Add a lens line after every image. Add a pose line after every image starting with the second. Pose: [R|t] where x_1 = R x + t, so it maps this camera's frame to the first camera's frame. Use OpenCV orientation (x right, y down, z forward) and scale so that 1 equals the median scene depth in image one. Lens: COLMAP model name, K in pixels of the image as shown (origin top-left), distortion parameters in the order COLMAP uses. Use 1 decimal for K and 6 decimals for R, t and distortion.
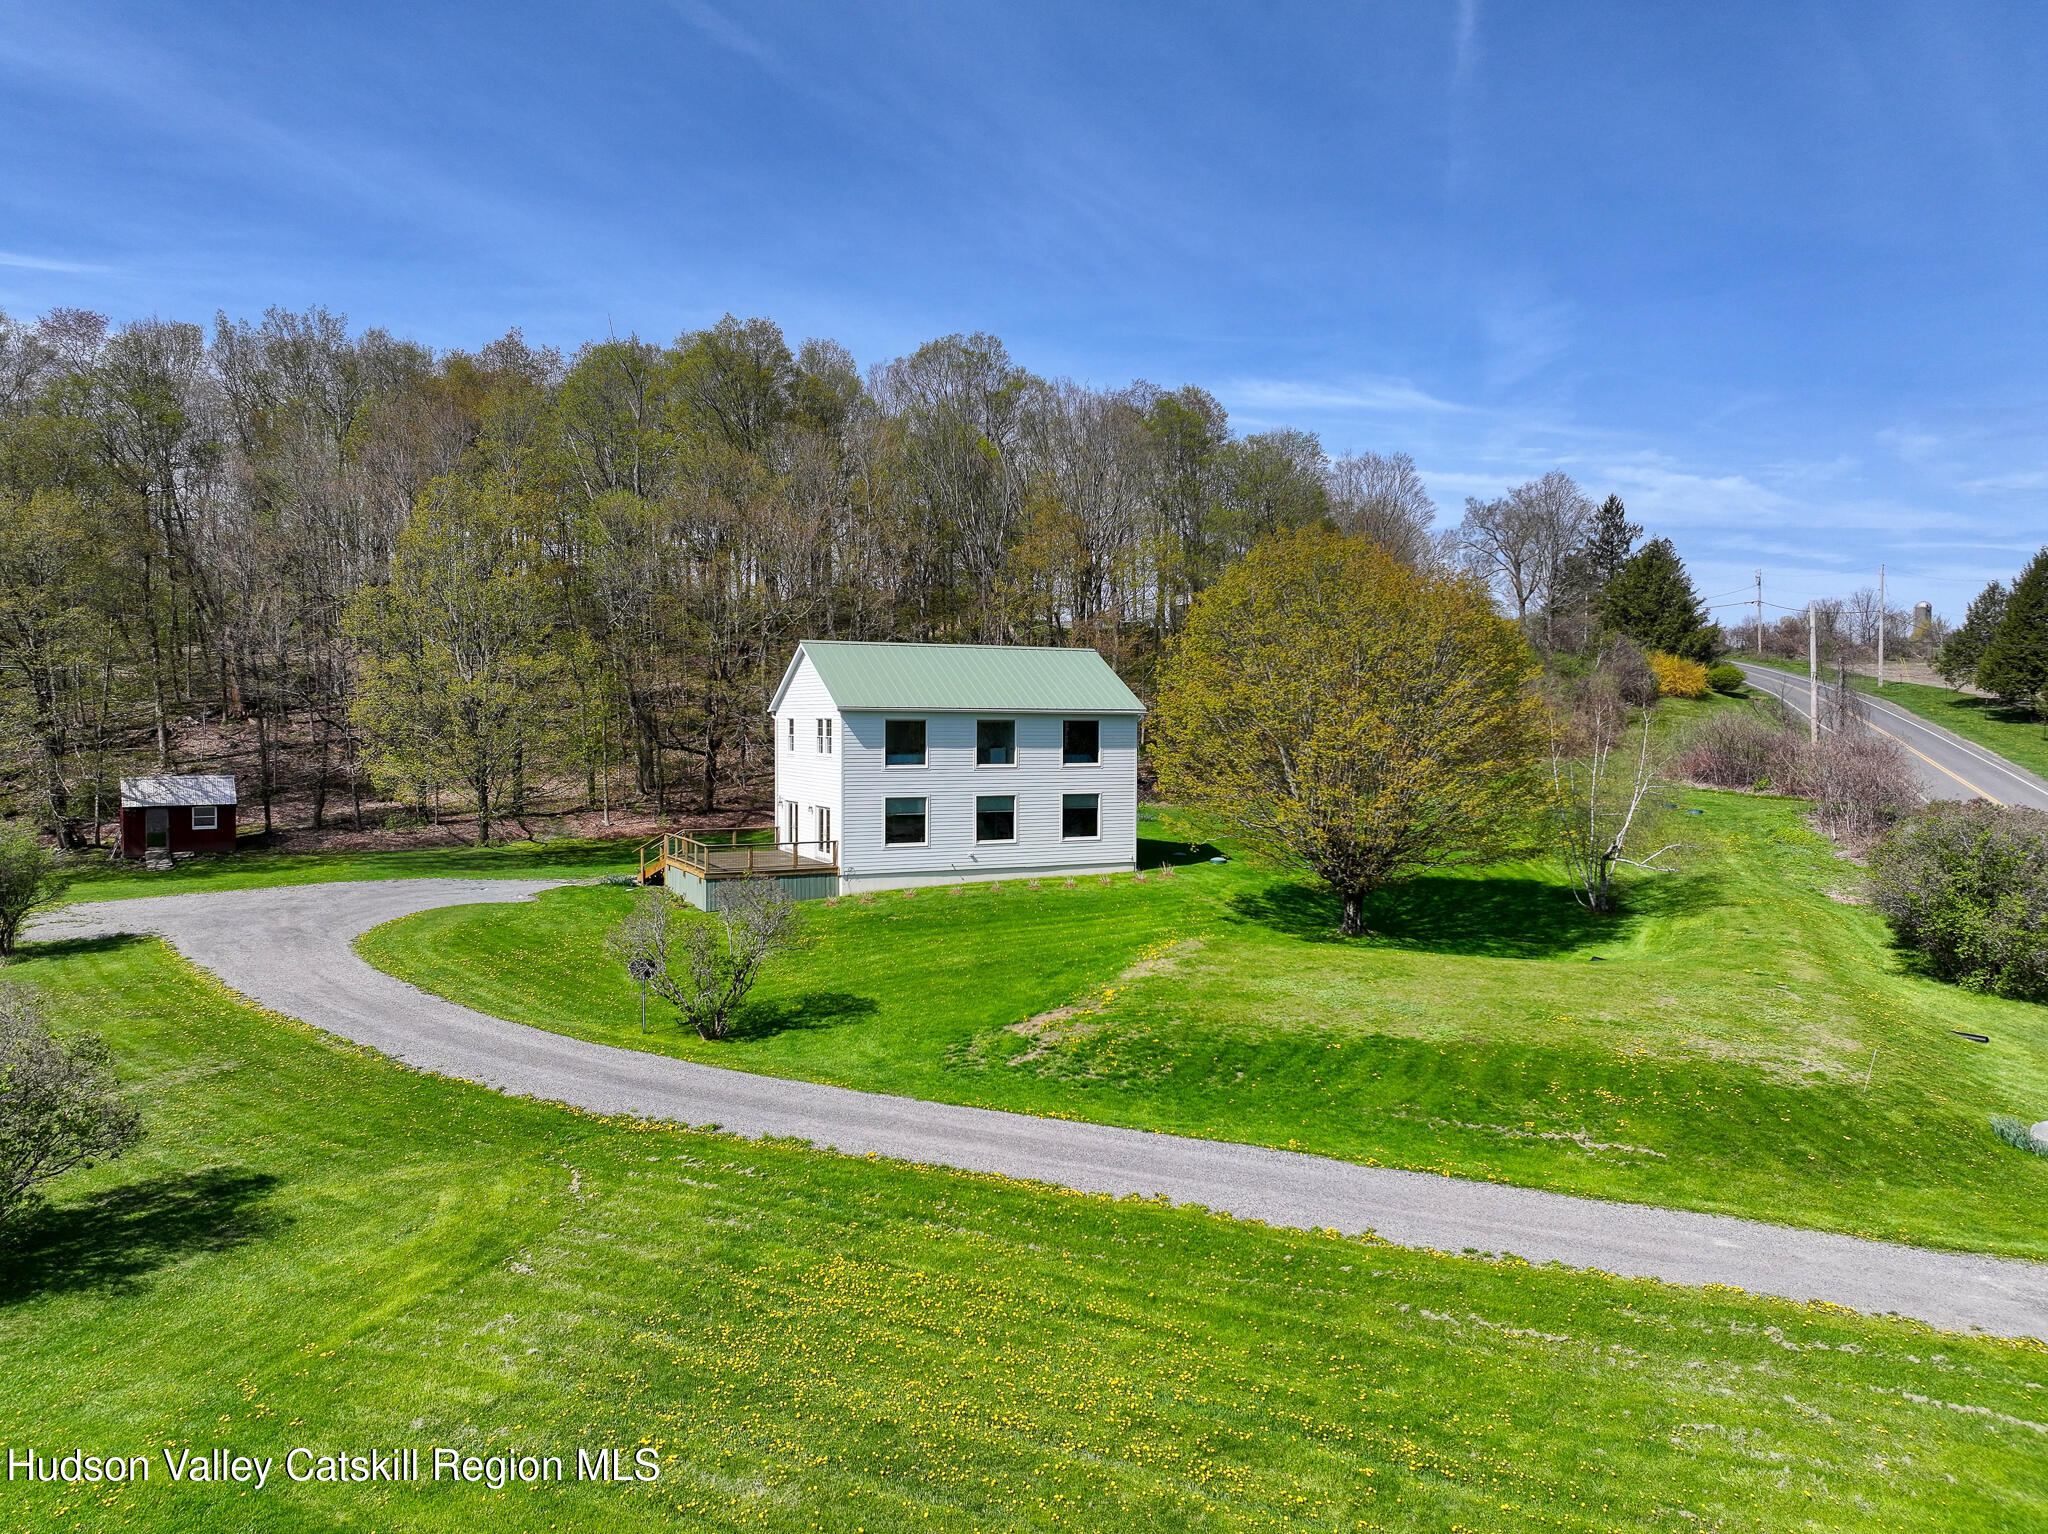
lens RADIAL K [[1454.2, 0, 1026.6], [0, 1454.2, 758.6], [0, 0, 1]] dist [0.008988, -0.001039]
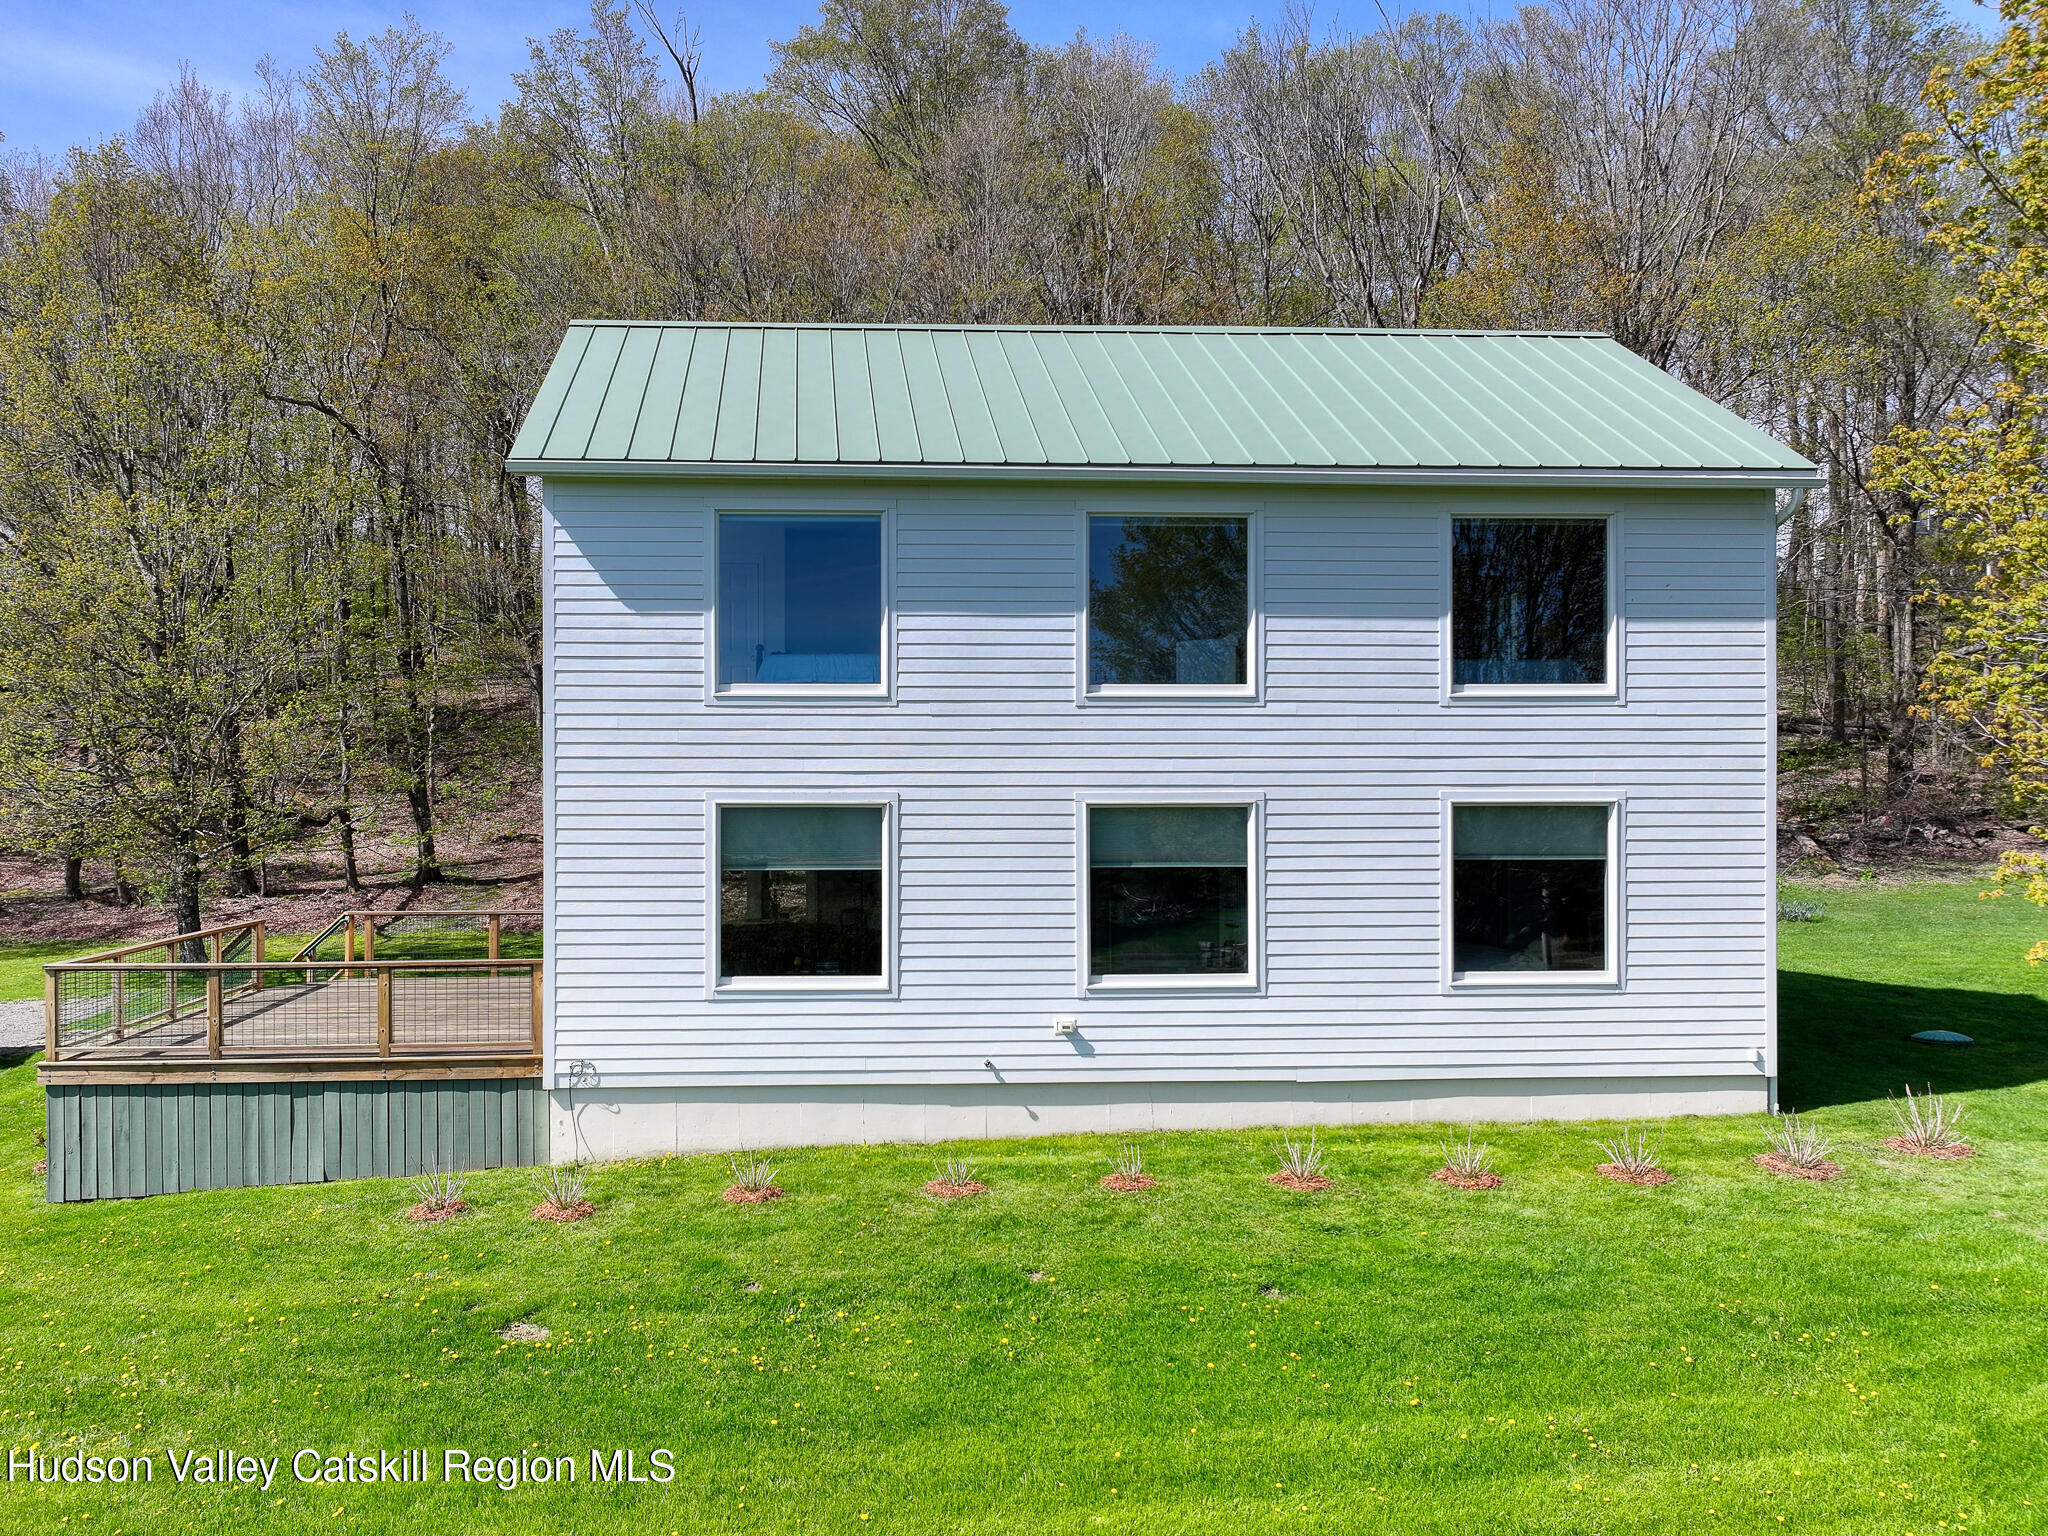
lens RADIAL K [[1454.2, 0, 1016.5], [0, 1454.2, 772.6], [0, 0, 1]] dist [0.008988, -0.001039]
pose [[0.920092, -0.004697, -0.391675, 0.055604], [-0.005026, 0.999704, -0.023796, 0.026132], [0.391670, 0.023863, 0.919796, 0.746739]]
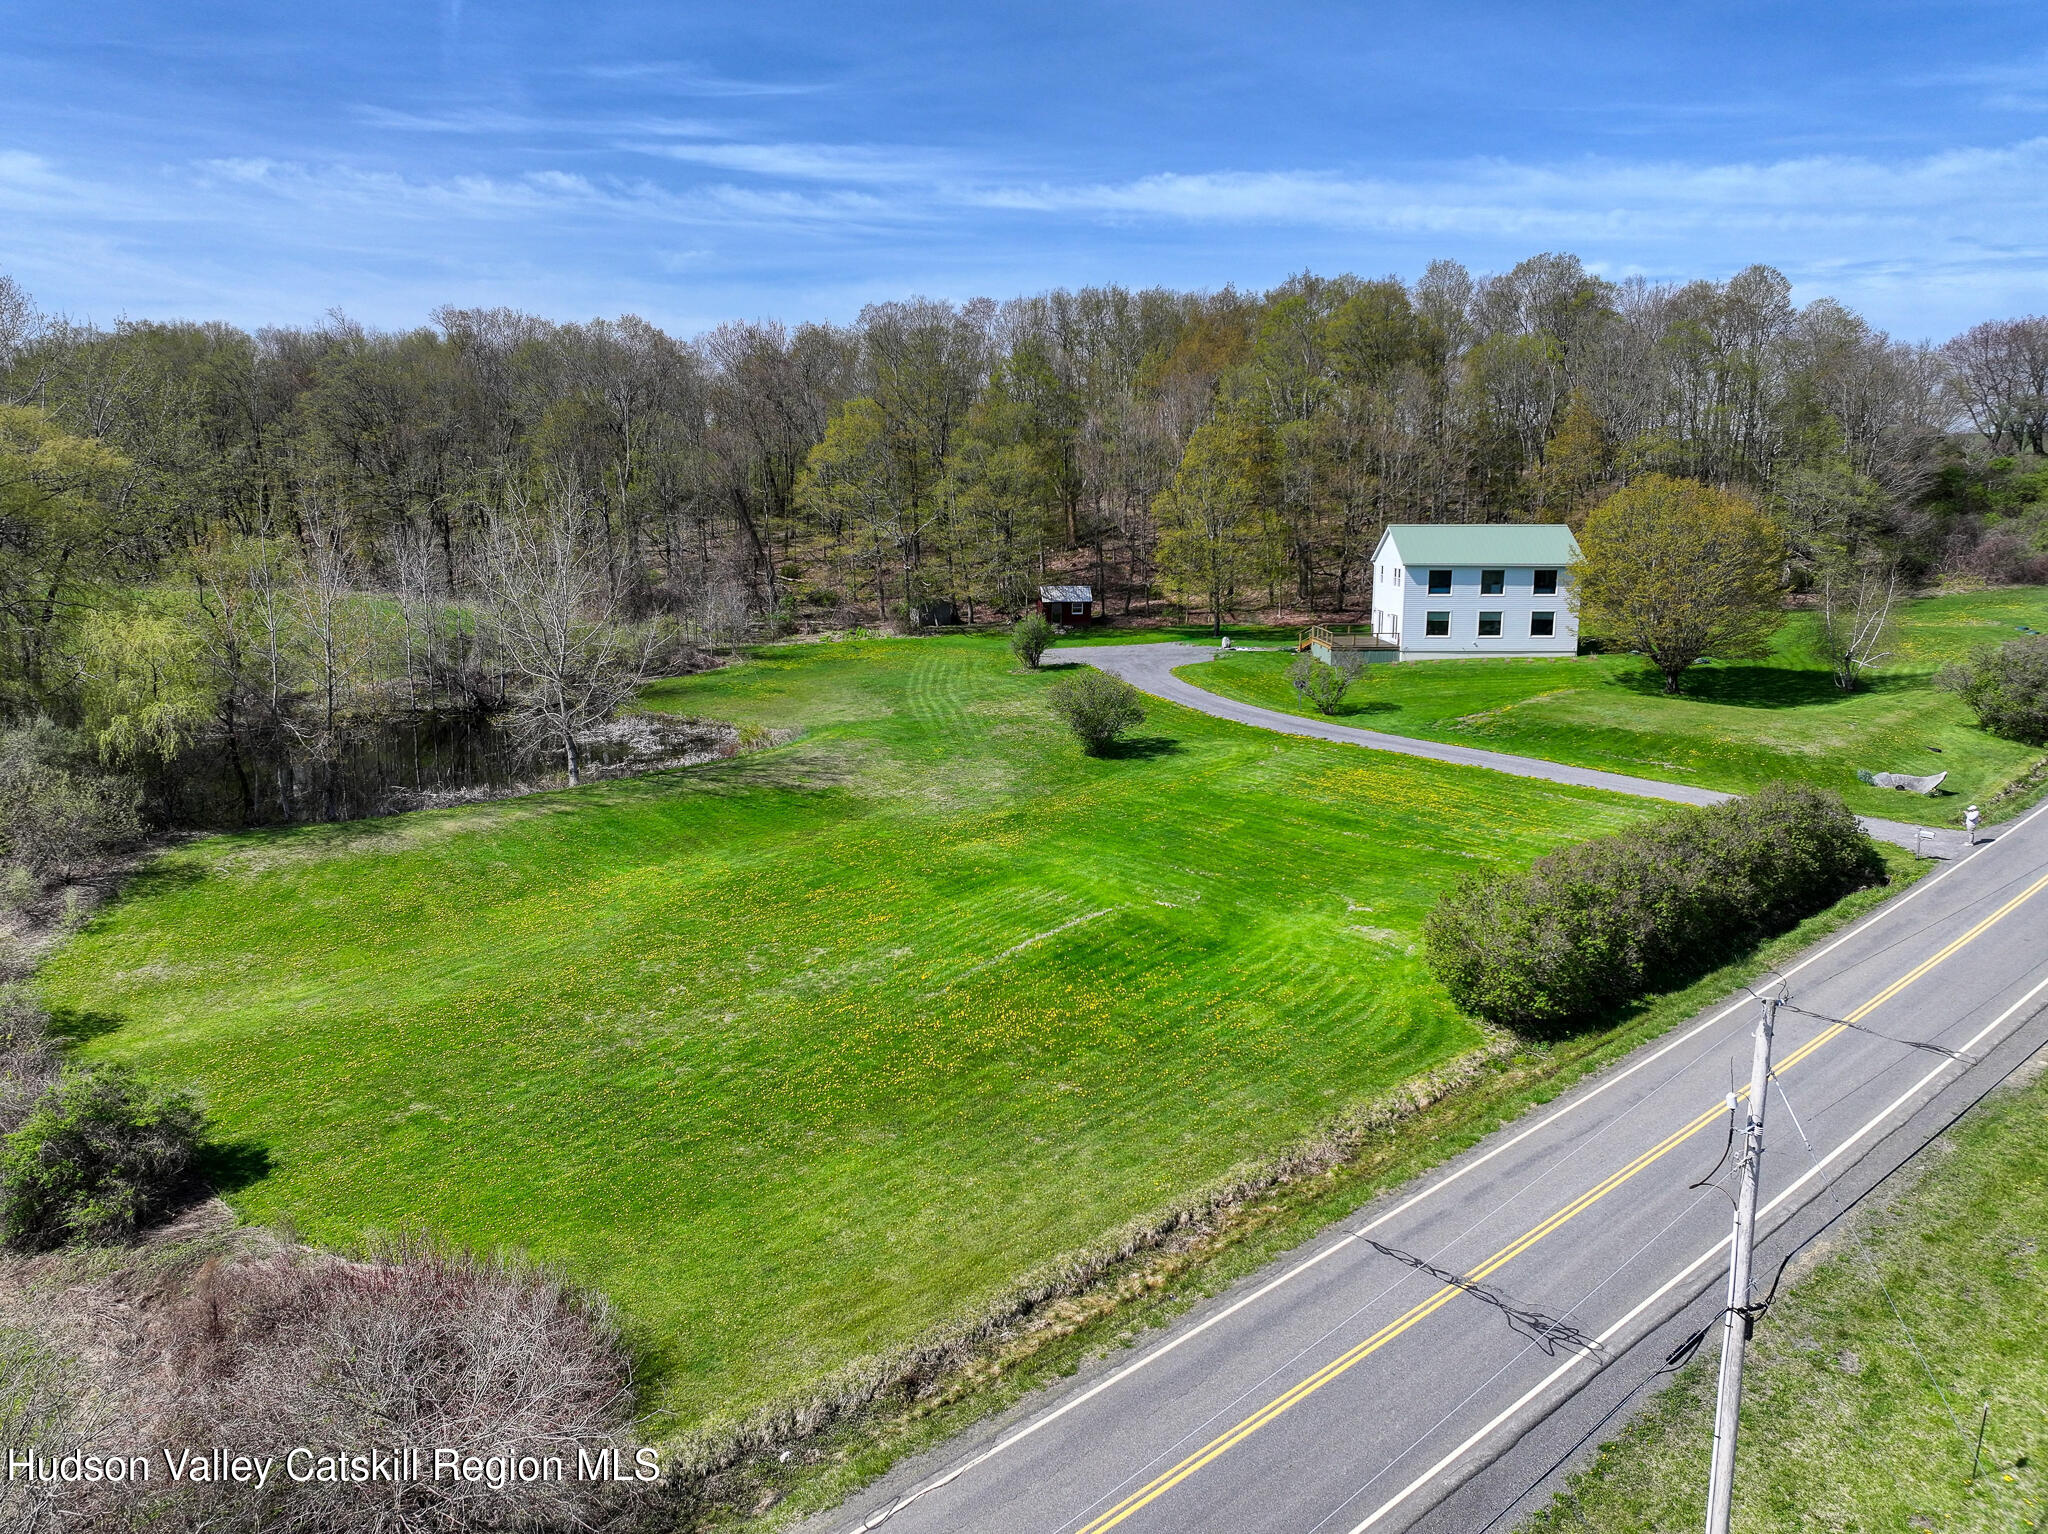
lens RADIAL K [[1454.2, 0, 1015.9], [0, 1454.2, 765.9], [0, 0, 1]] dist [0.008988, -0.001039]
pose [[0.901791, 0.076409, -0.425364, 0.234624], [-0.009396, 0.987480, 0.157463, -0.065613], [0.432070, -0.138002, 0.891219, -0.926216]]
